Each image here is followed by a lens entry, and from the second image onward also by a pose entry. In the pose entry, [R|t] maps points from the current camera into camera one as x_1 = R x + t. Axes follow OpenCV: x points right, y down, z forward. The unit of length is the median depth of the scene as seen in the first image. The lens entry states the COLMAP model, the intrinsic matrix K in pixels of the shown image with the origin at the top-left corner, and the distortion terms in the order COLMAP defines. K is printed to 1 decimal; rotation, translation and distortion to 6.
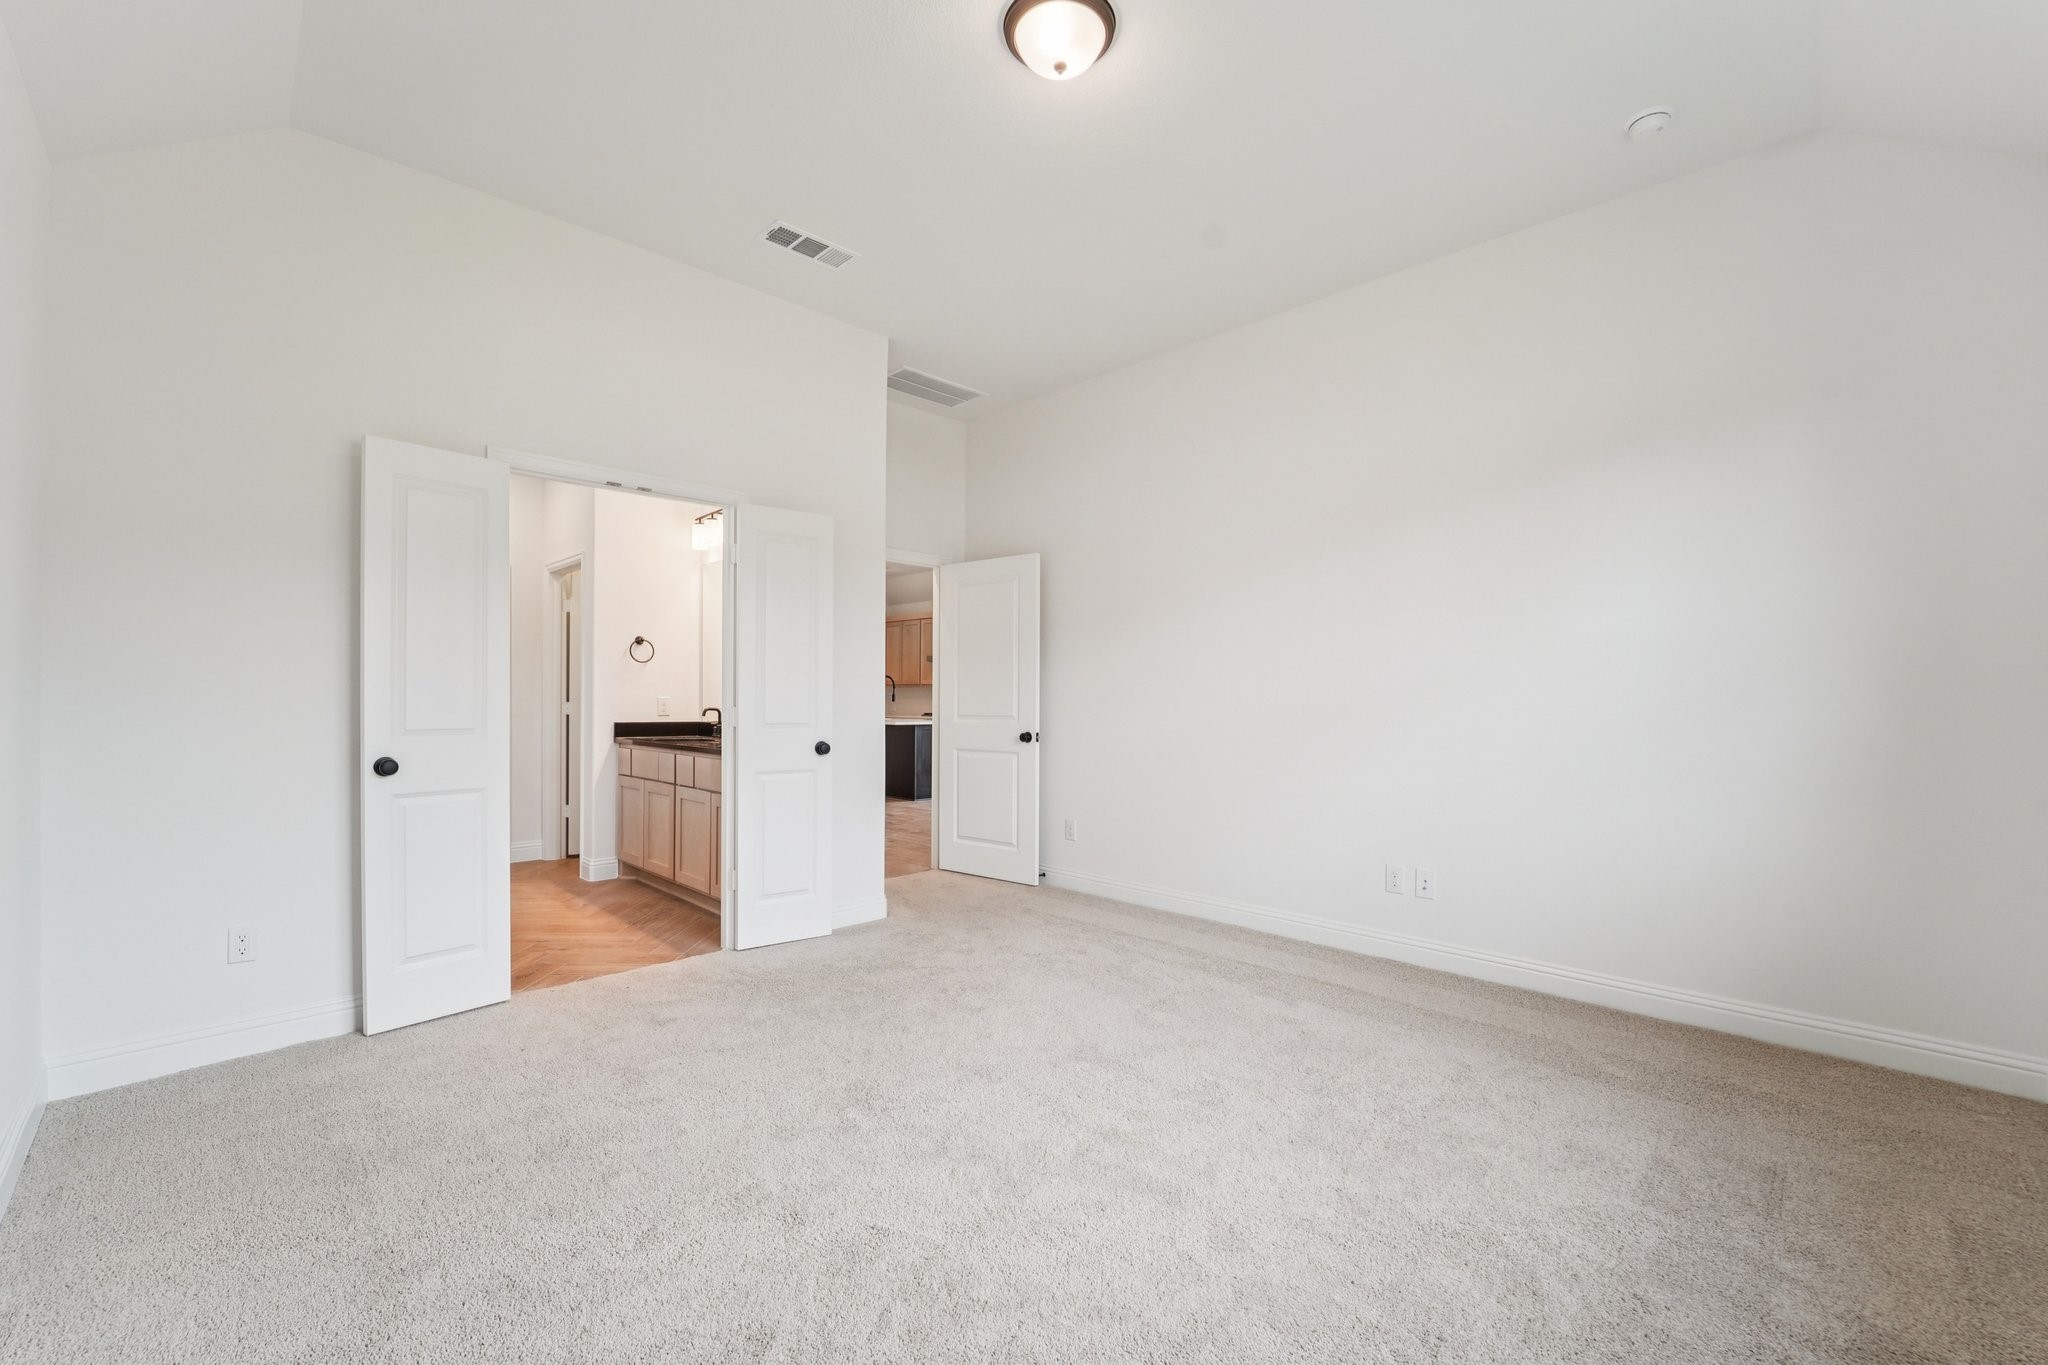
lens RADIAL K [[837.5, 0, 1020.6], [0, 837.5, 685.4], [0, 0, 1]] dist [-0.021715, -0.000737]
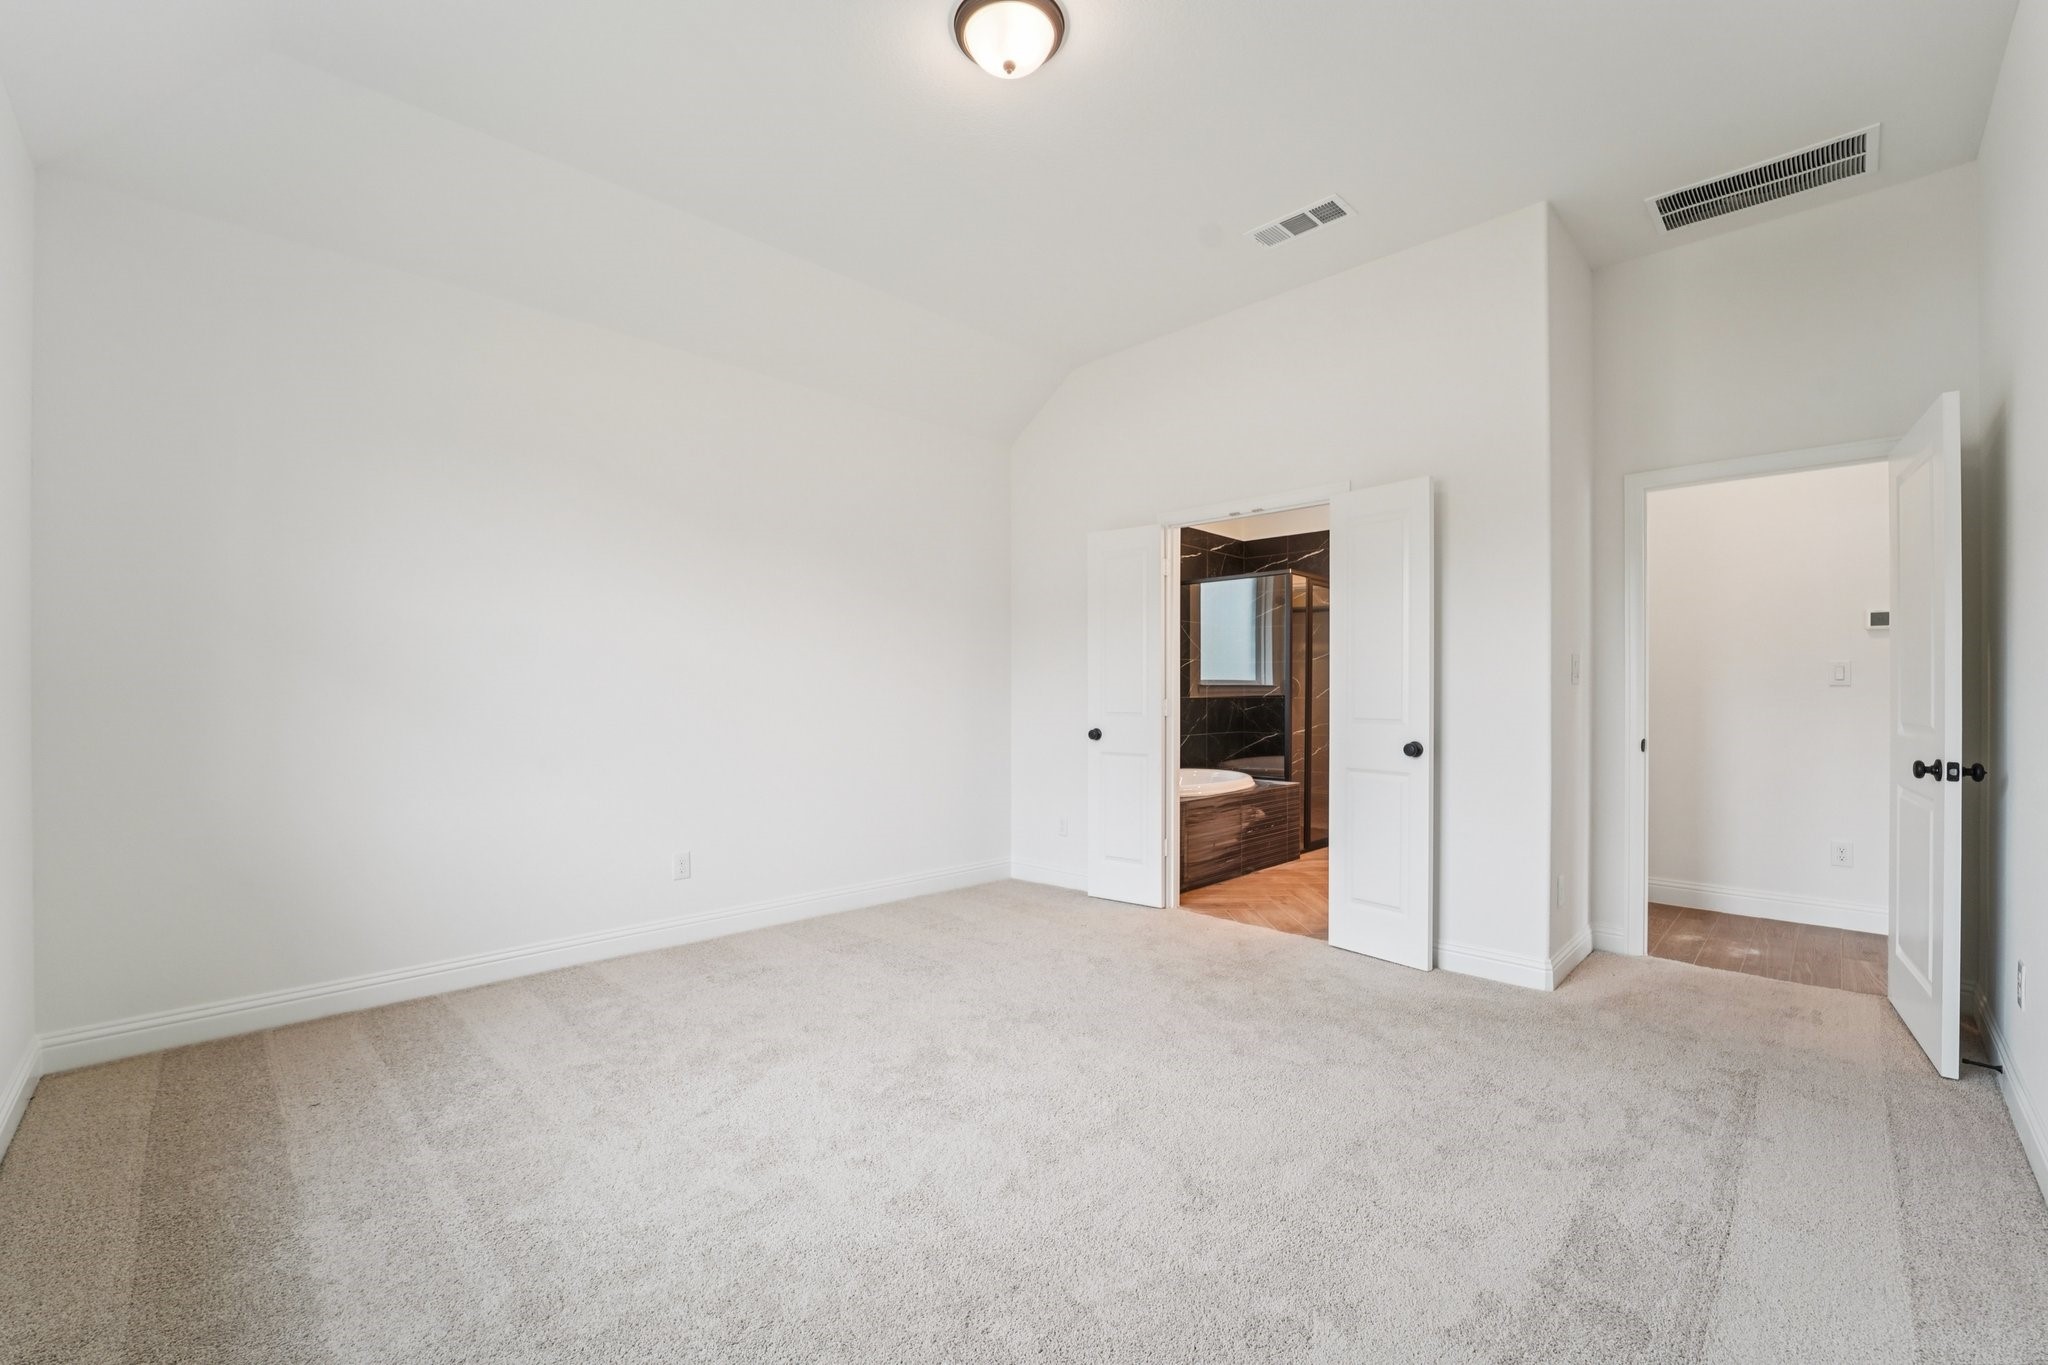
lens RADIAL K [[837.5, 0, 1020.6], [0, 837.5, 685.4], [0, 0, 1]] dist [-0.021715, -0.000737]
pose [[0.024007, -0.005304, -0.999698, 0.699690], [0.011995, 0.999915, -0.005017, 0.007216], [0.999640, -0.011871, 0.024068, 0.652847]]
